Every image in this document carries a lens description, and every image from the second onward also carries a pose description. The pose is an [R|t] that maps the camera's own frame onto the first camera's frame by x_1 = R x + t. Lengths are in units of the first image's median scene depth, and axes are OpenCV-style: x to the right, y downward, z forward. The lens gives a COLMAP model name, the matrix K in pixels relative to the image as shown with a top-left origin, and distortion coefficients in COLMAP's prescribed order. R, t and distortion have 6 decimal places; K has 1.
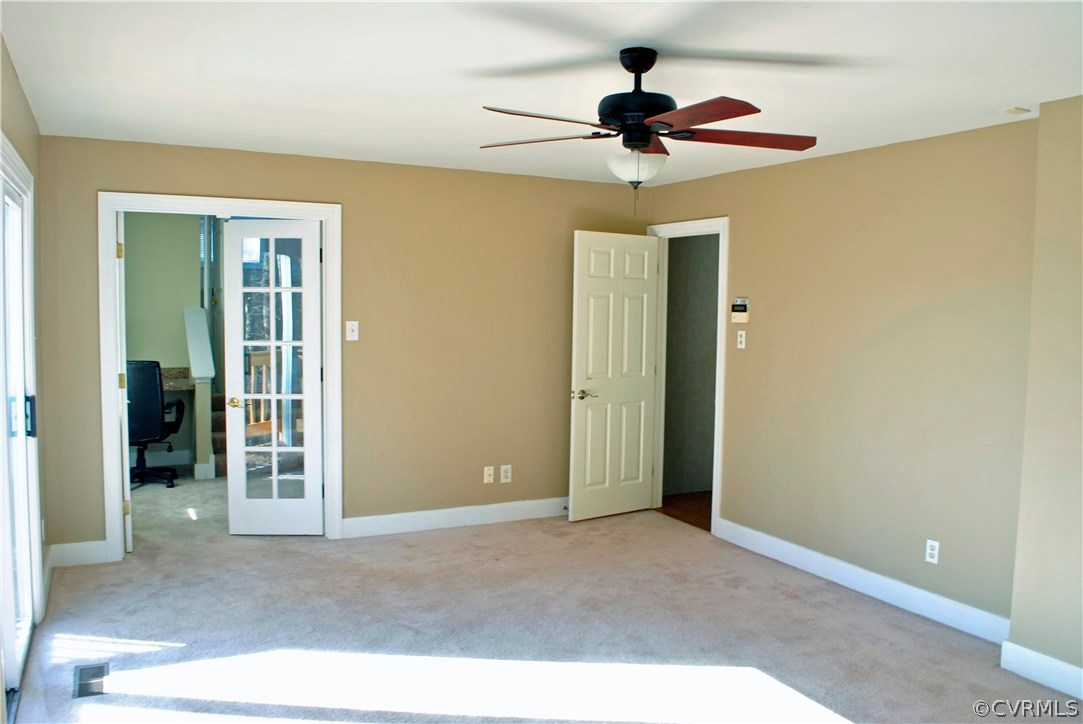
lens RADIAL K [[862.2, 0, 541.5], [0, 862.2, 362.0], [0, 0, 1]] dist [-0.079001, 0.000643]
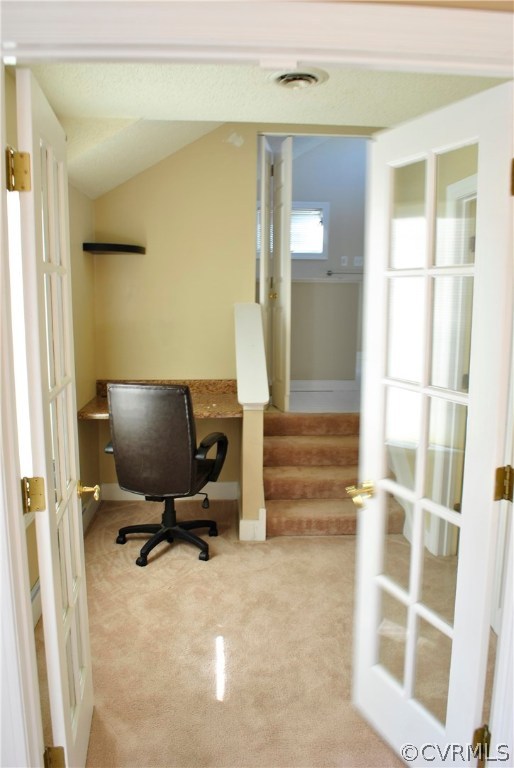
lens RADIAL K [[611.4, 0, 257.4], [0, 611.4, 375.0], [0, 0, 1]] dist [-0.079001, 0.000643]
pose [[0.918261, 0.046218, -0.393269, -0.194280], [-0.019671, 0.997263, 0.071269, -0.041596], [0.395487, -0.057708, 0.916657, 0.534037]]
